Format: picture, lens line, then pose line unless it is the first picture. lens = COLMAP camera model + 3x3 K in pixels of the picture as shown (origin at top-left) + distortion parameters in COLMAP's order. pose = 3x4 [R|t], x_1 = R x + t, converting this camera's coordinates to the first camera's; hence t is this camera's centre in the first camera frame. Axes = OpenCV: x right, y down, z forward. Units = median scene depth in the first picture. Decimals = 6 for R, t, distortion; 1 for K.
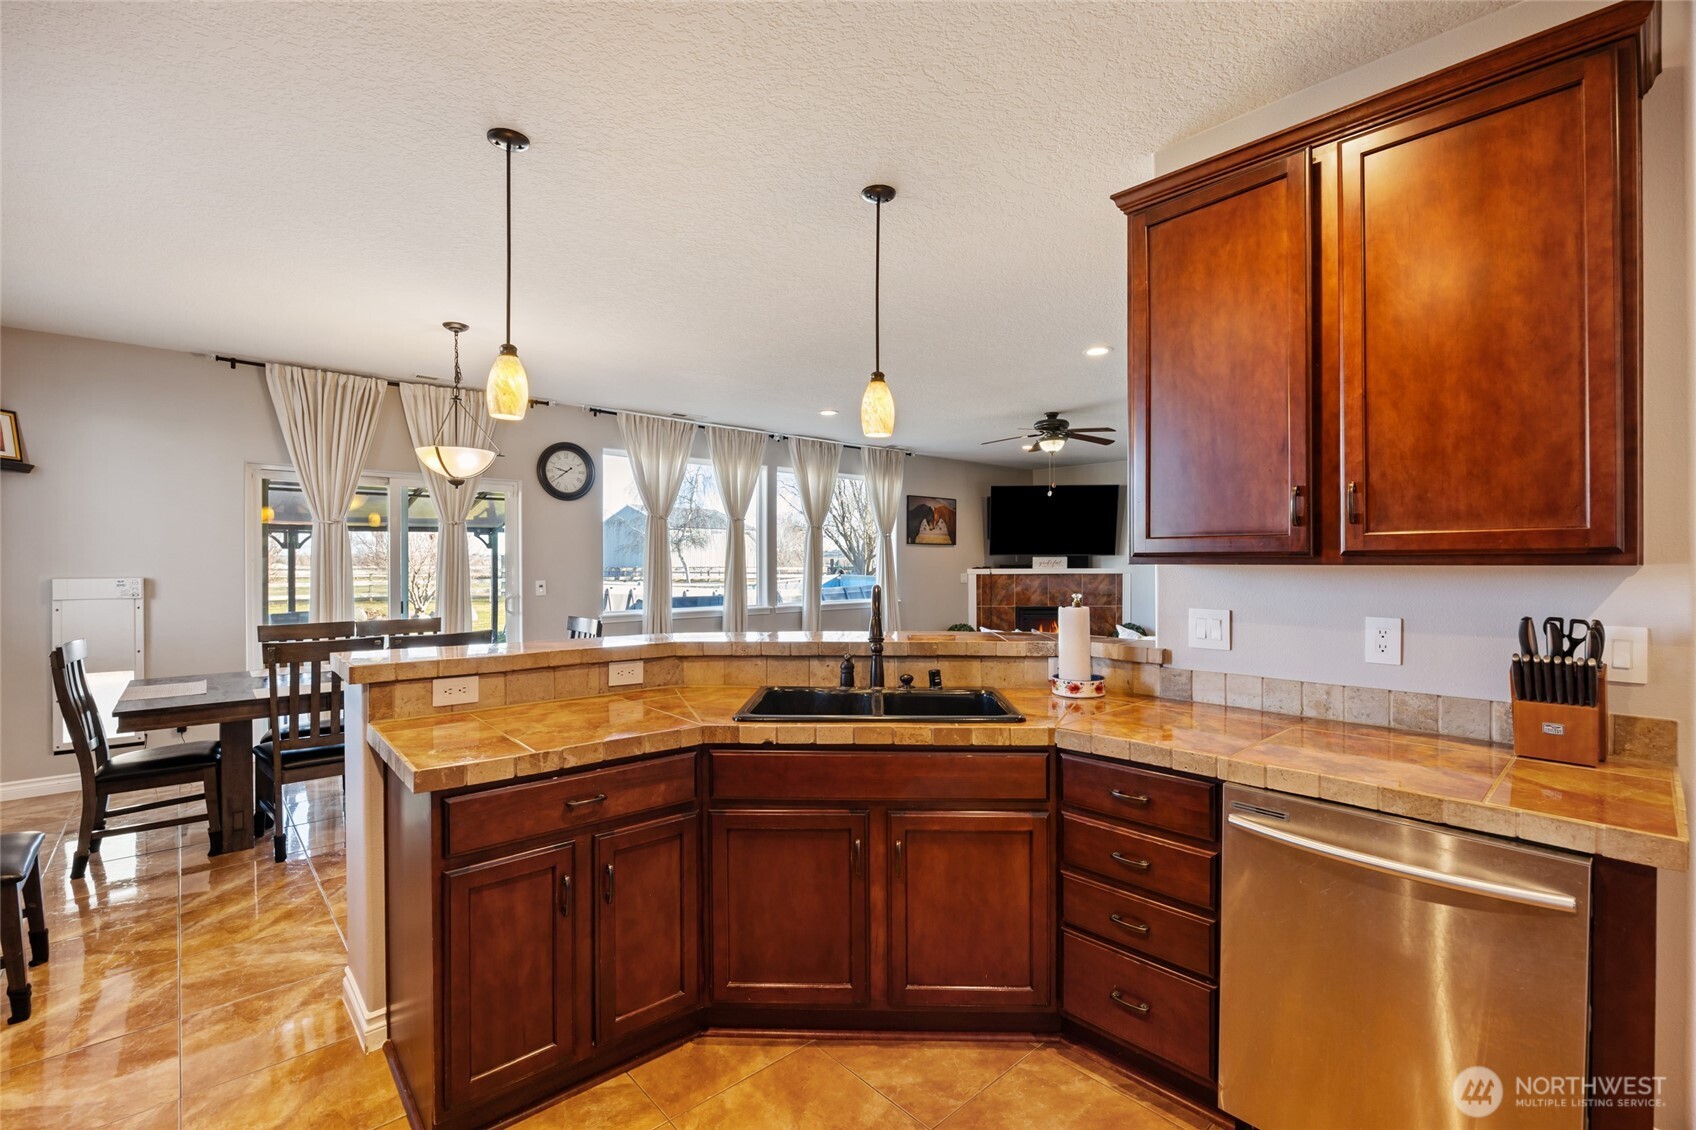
lens RADIAL K [[744.5, 0, 851.7], [0, 744.5, 561.1], [0, 0, 1]] dist [-0.013738, 0.000375]
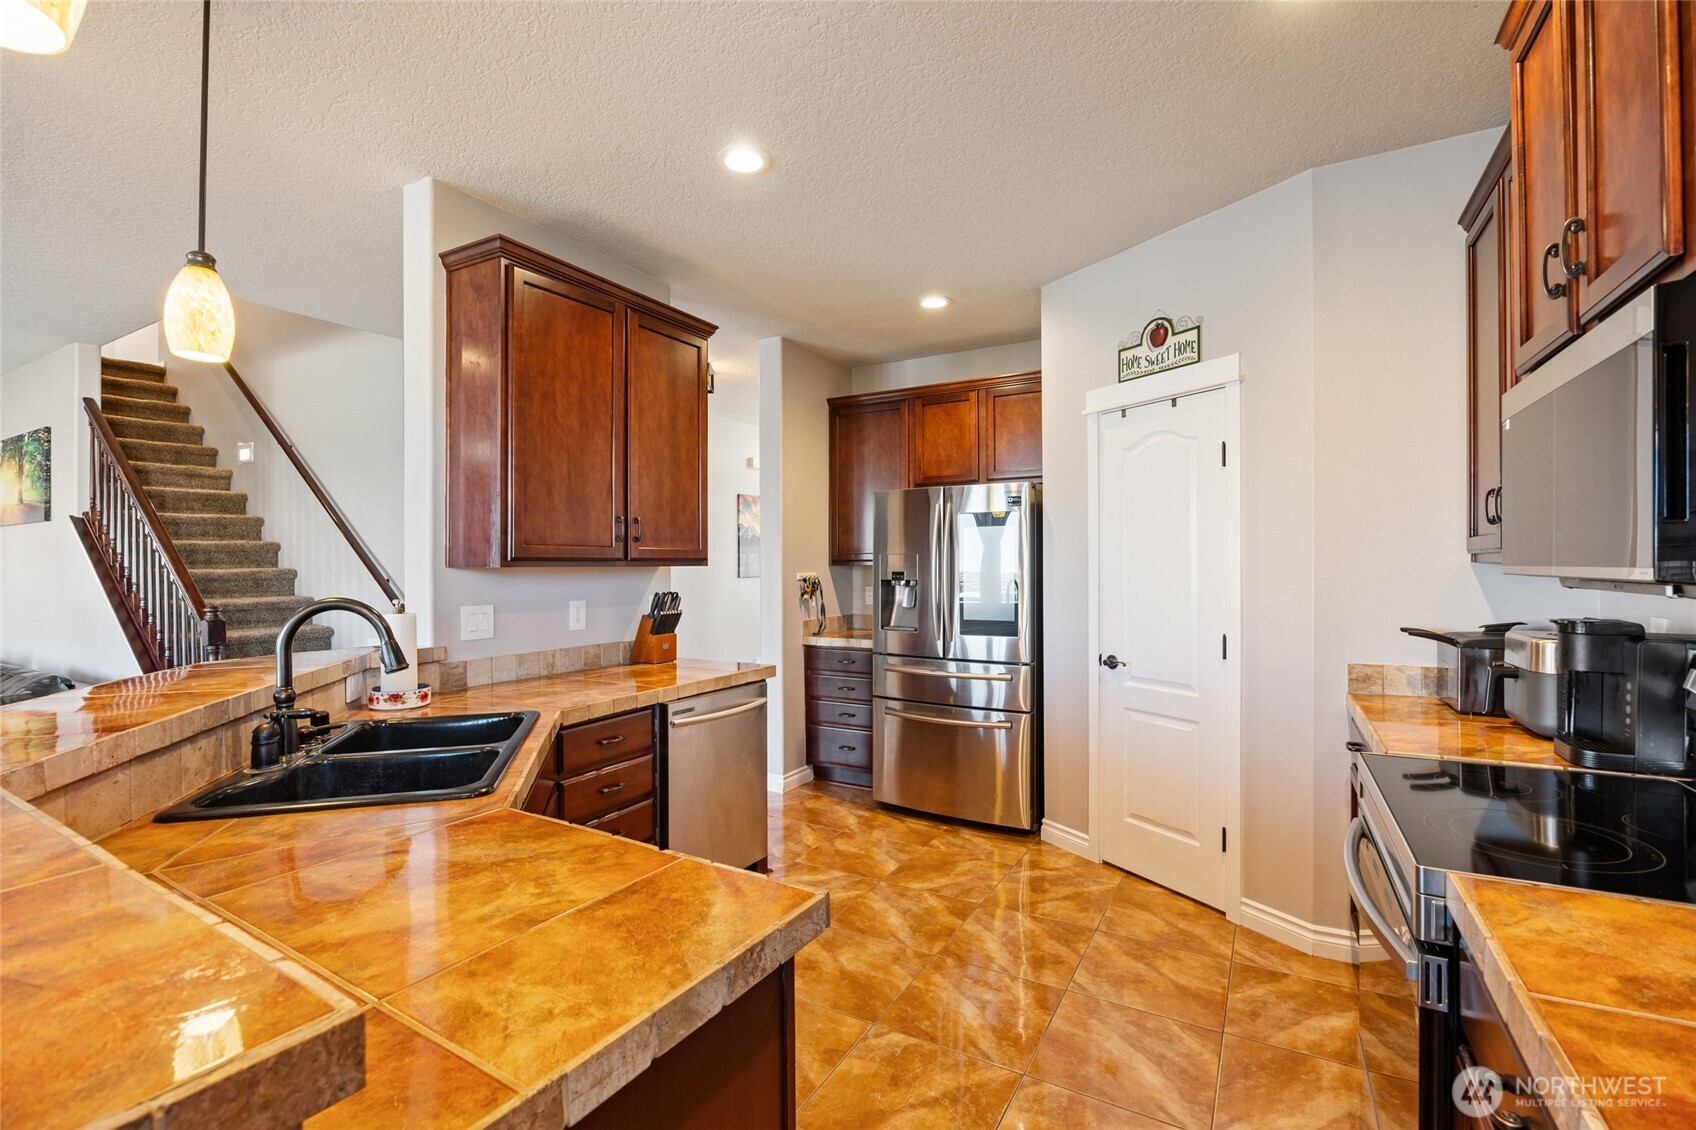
lens RADIAL K [[744.5, 0, 844.6], [0, 744.5, 567.5], [0, 0, 1]] dist [-0.013738, 0.000375]
pose [[-0.304344, -0.002801, 0.952558, -0.792582], [0.003426, 0.999986, 0.004036, 0.001742], [-0.952556, 0.004492, -0.304331, 0.782907]]
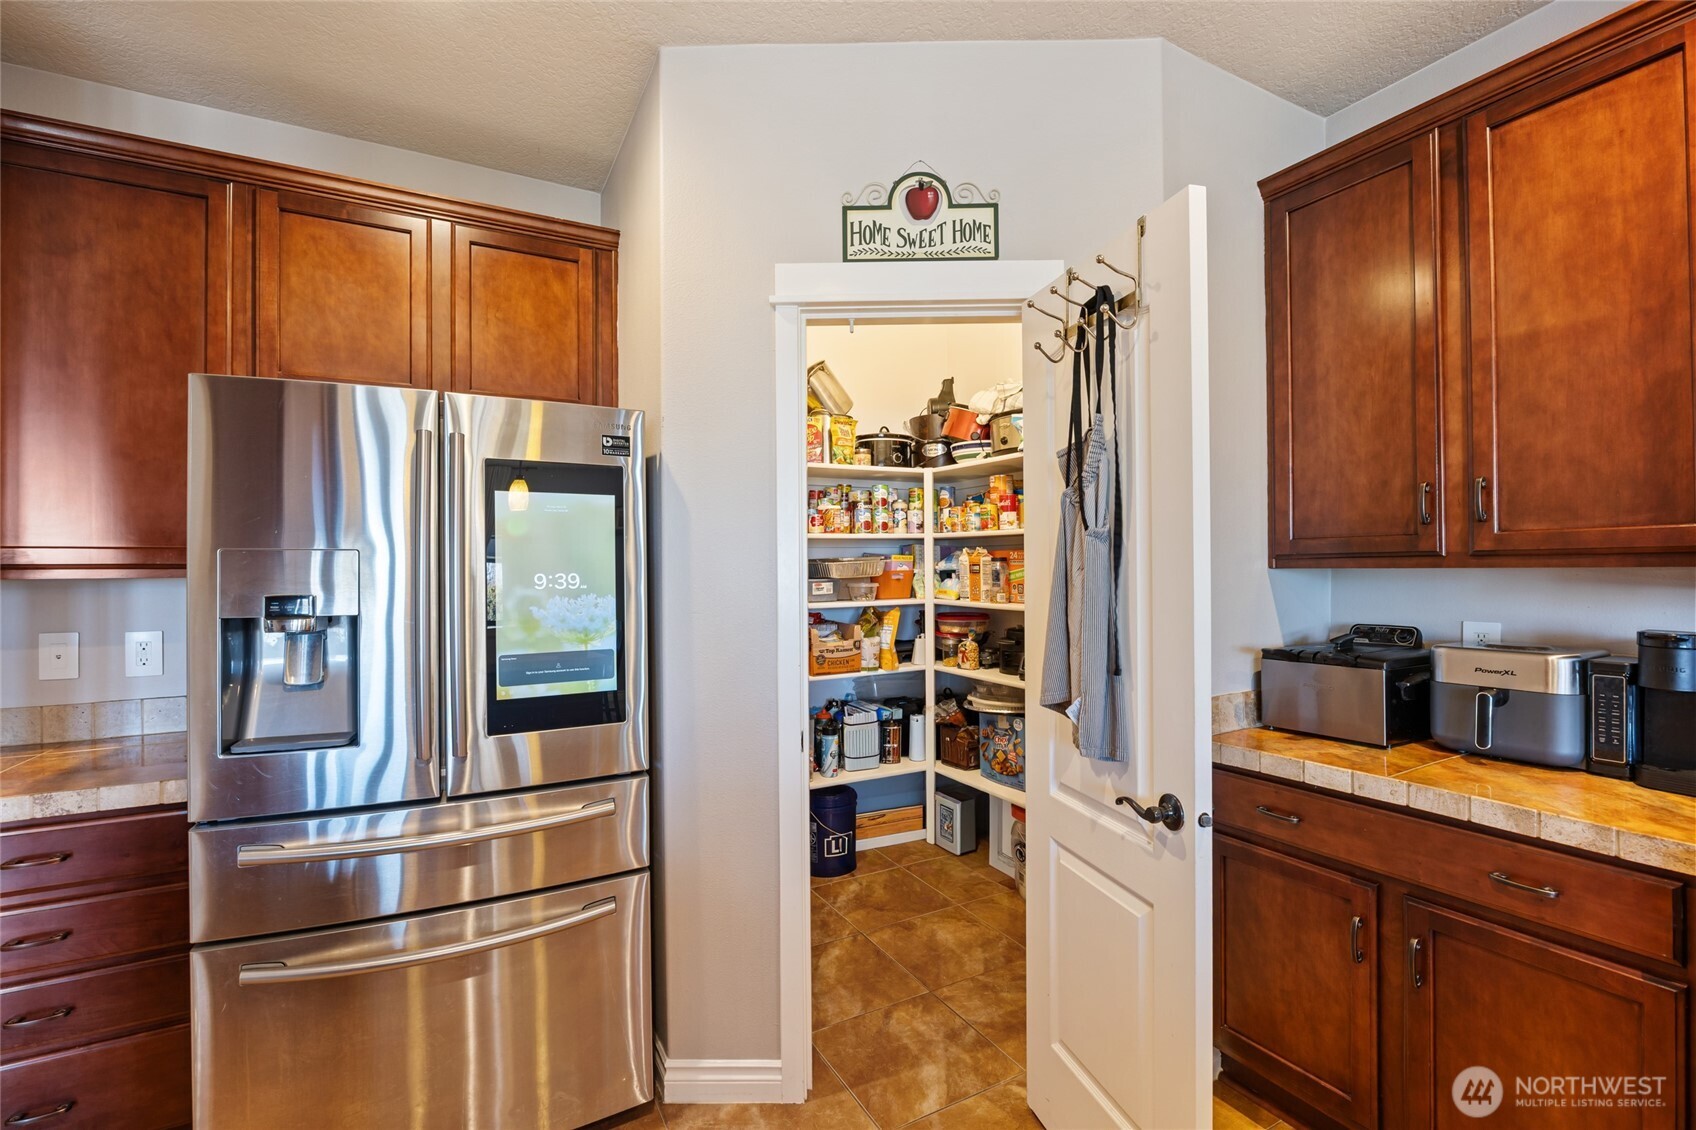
lens RADIAL K [[744.5, 0, 851.9], [0, 744.5, 562.4], [0, 0, 1]] dist [-0.013738, 0.000375]
pose [[-0.973443, 0.010218, 0.228700, 0.157863], [0.008091, 0.999915, -0.010235, -0.000126], [-0.228785, -0.008113, -0.973443, 0.657062]]
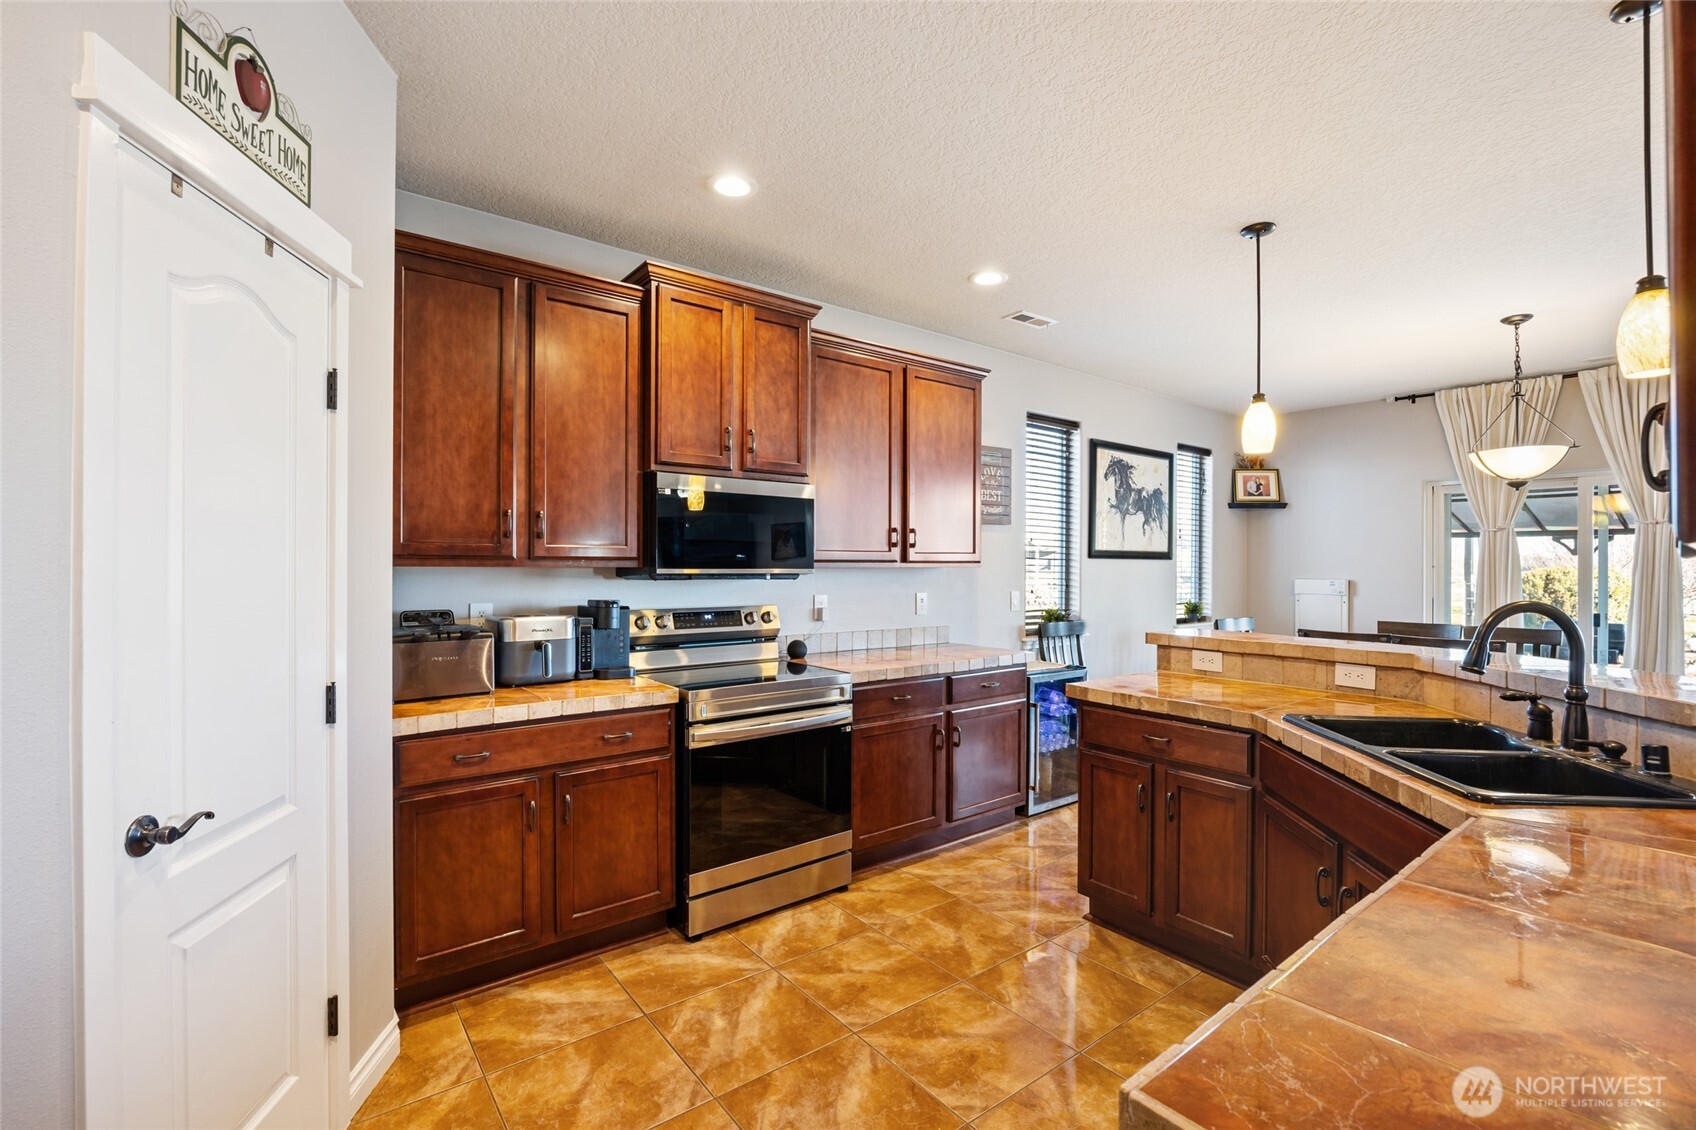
lens RADIAL K [[744.5, 0, 856.3], [0, 744.5, 566.8], [0, 0, 1]] dist [-0.013738, 0.000375]
pose [[-0.069985, 0.000887, -0.997548, 0.823692], [-0.002503, 0.999996, 0.001064, 0.000171], [0.997545, 0.002571, -0.069983, 0.410699]]
